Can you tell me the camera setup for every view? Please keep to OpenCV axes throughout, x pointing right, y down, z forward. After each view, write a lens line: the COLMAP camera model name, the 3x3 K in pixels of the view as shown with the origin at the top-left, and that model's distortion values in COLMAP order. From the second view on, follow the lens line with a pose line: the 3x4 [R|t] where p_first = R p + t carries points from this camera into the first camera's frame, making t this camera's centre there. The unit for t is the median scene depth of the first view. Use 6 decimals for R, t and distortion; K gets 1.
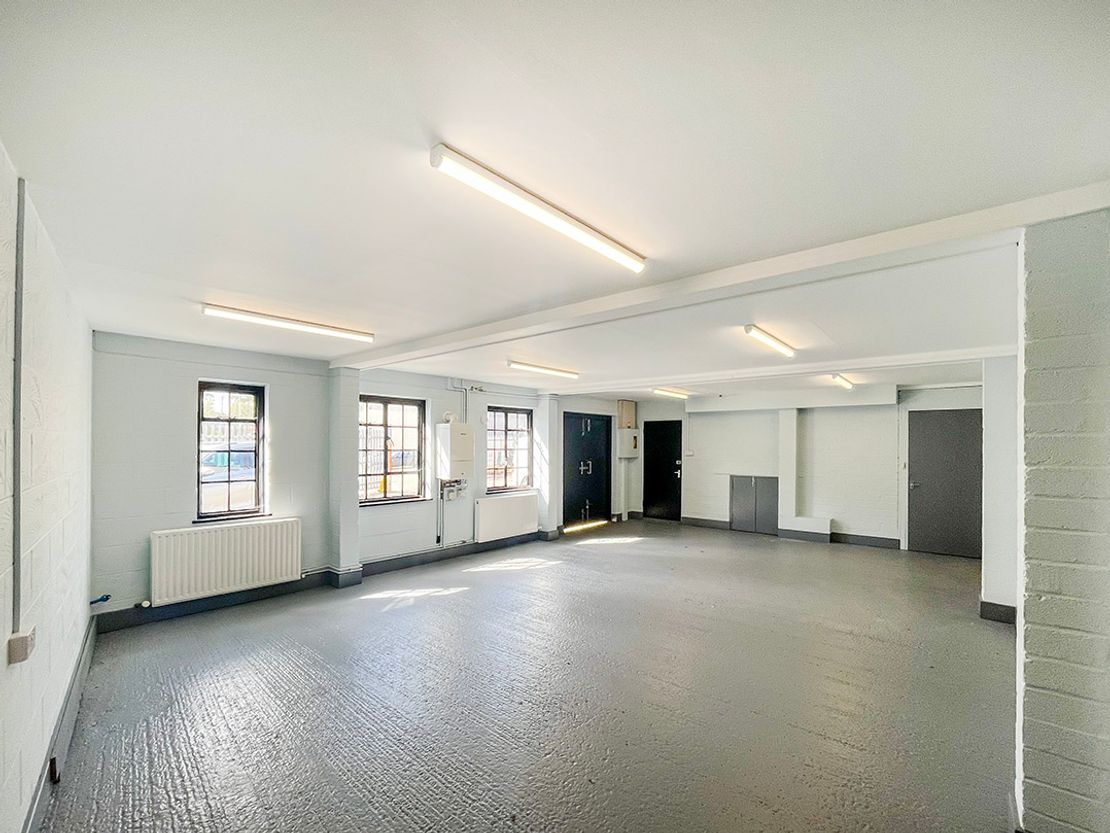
lens RADIAL K [[462.4, 0, 534.0], [0, 462.4, 441.7], [0, 0, 1]] dist [-0.024426, -0.000226]
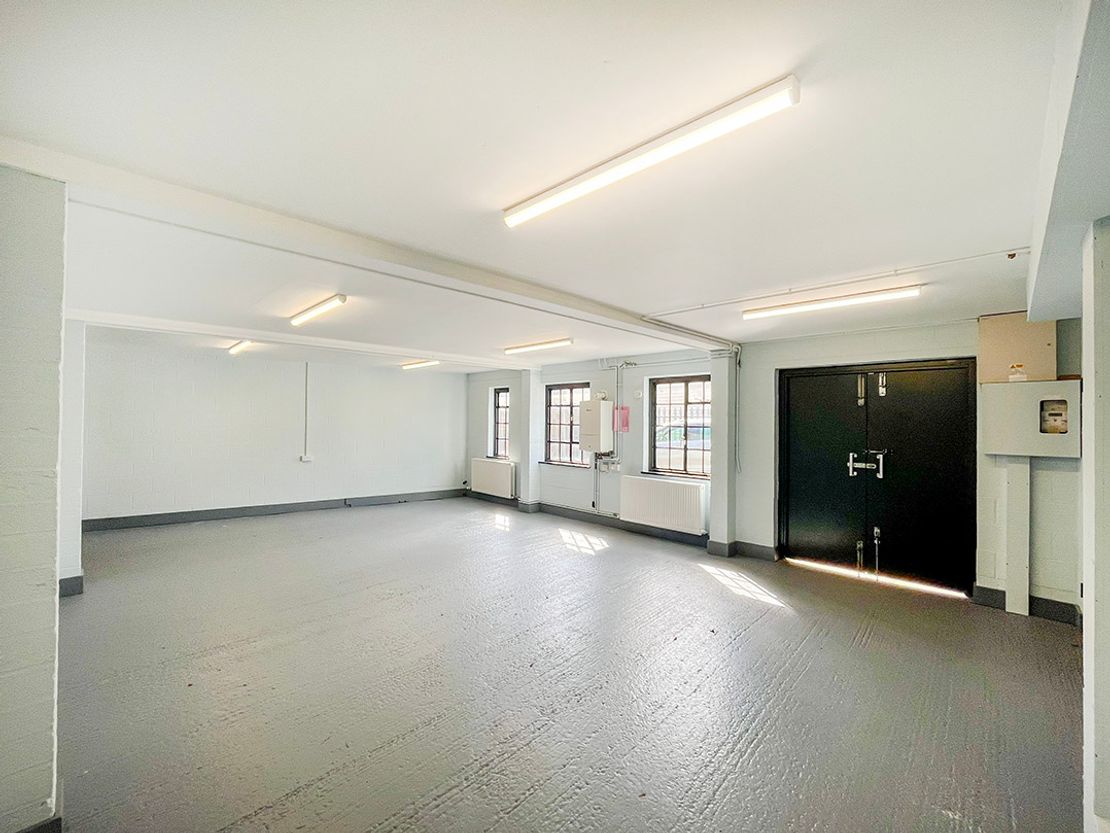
lens RADIAL K [[450.4, 0, 571.5], [0, 450.4, 416.8], [0, 0, 1]] dist [-0.003697, -0.000222]
pose [[-0.000657, -0.010287, -0.999947, 0.753900], [-0.002585, 0.999944, -0.010285, 0.007892], [0.999996, 0.002578, -0.000684, 0.791783]]
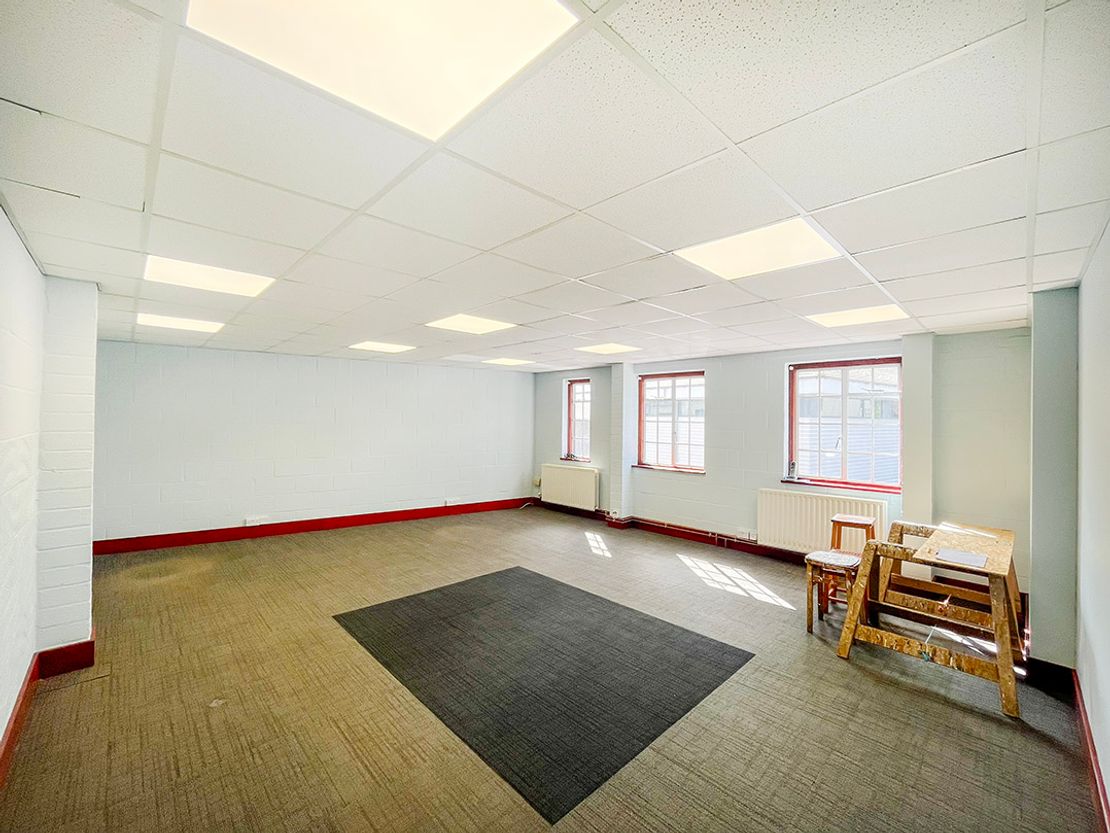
lens RADIAL K [[467.3, 0, 567.4], [0, 467.3, 415.3], [0, 0, 1]] dist [0.000178, 0.000213]
pose [[-0.038773, -0.004984, -0.999236, 0.603851], [-0.002894, 0.999984, -0.004876, 0.006554], [0.999244, 0.002703, -0.038787, 0.630785]]
